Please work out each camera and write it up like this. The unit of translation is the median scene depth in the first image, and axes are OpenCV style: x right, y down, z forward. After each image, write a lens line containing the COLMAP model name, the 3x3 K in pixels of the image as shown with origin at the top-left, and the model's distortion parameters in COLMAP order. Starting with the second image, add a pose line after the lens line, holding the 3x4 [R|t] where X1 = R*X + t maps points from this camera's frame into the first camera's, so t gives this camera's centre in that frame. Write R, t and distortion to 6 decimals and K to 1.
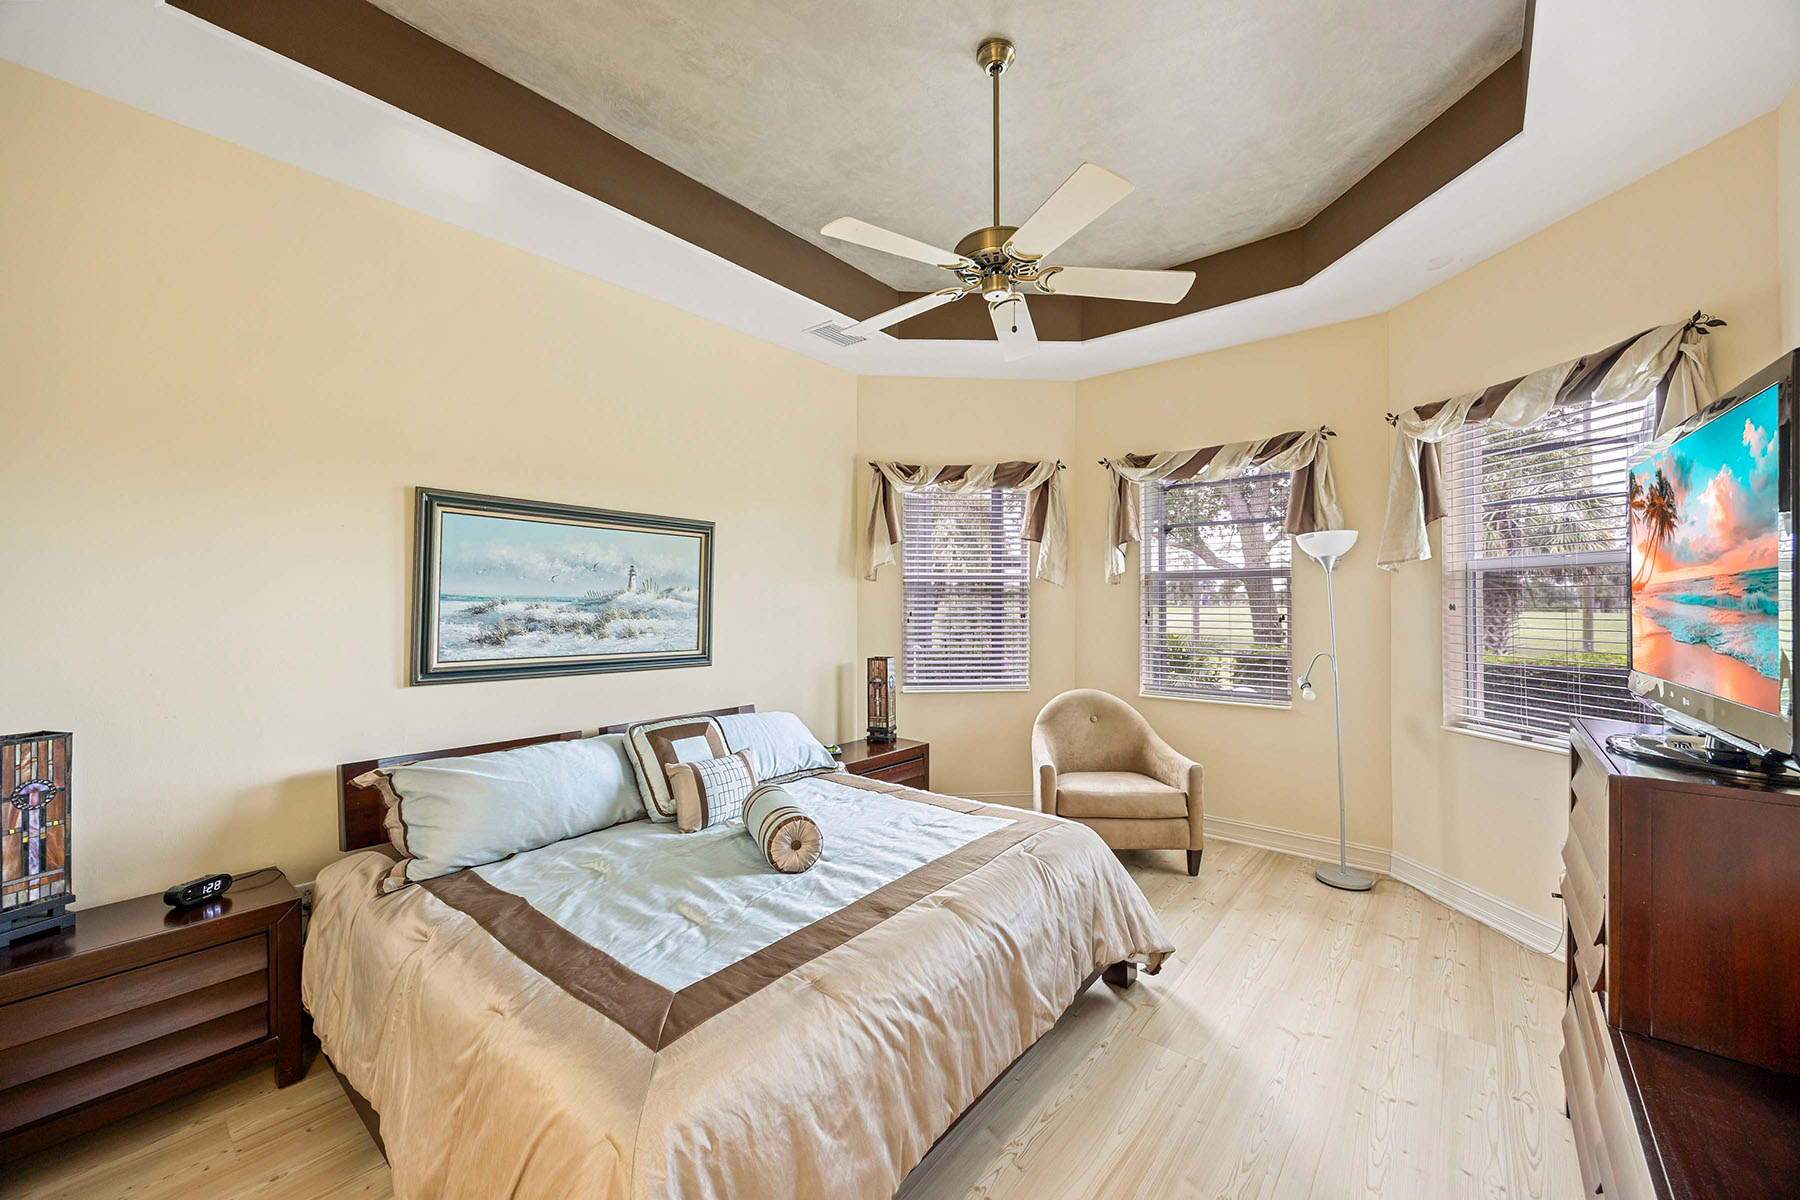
lens RADIAL K [[693.1, 0, 902.1], [0, 693.1, 599.3], [0, 0, 1]] dist [-0.002828, 0.000348]
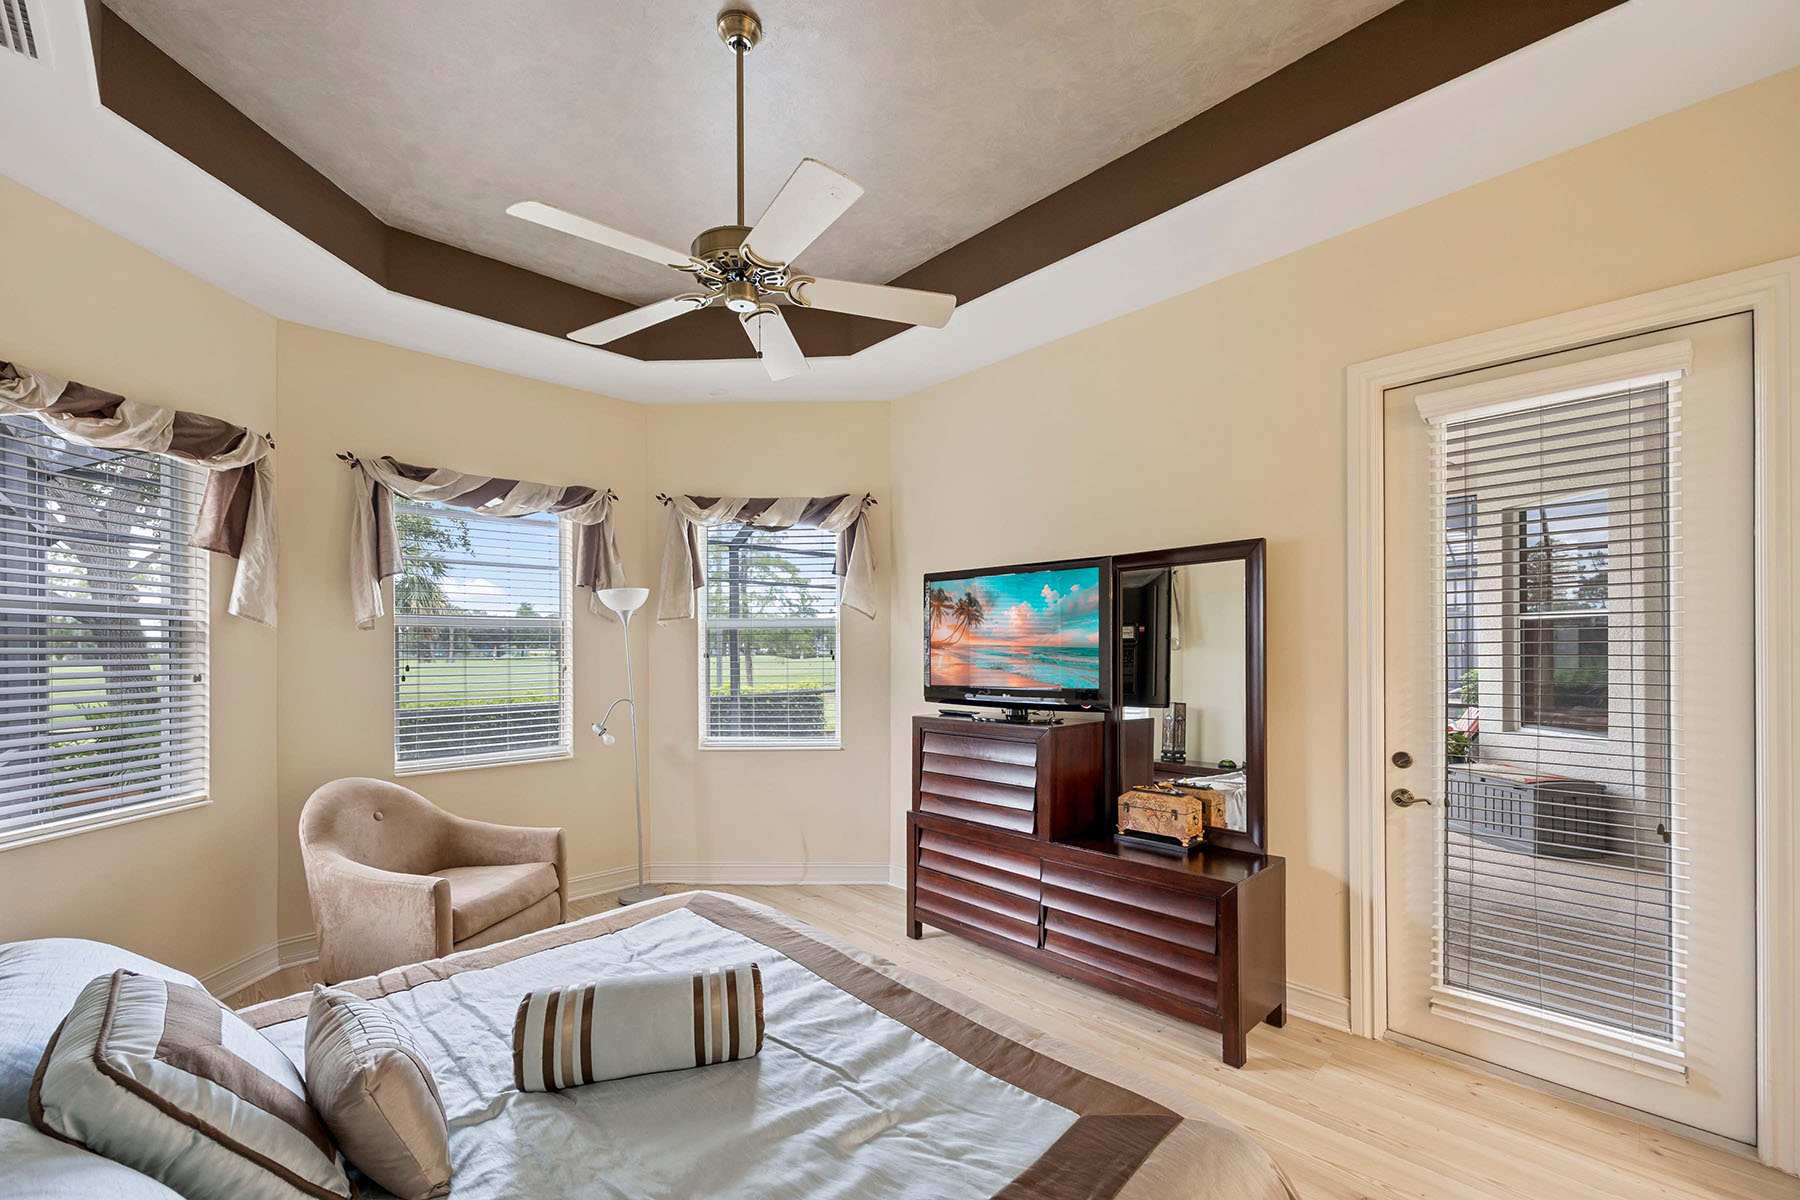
lens RADIAL K [[729.3, 0, 893.3], [0, 729.3, 654.1], [0, 0, 1]] dist [0.012861, 0.000035]
pose [[0.126203, -0.008553, 0.991968, -0.579317], [0.003301, 0.999961, 0.008202, -0.001225], [-0.991999, 0.002239, 0.126227, 0.520462]]
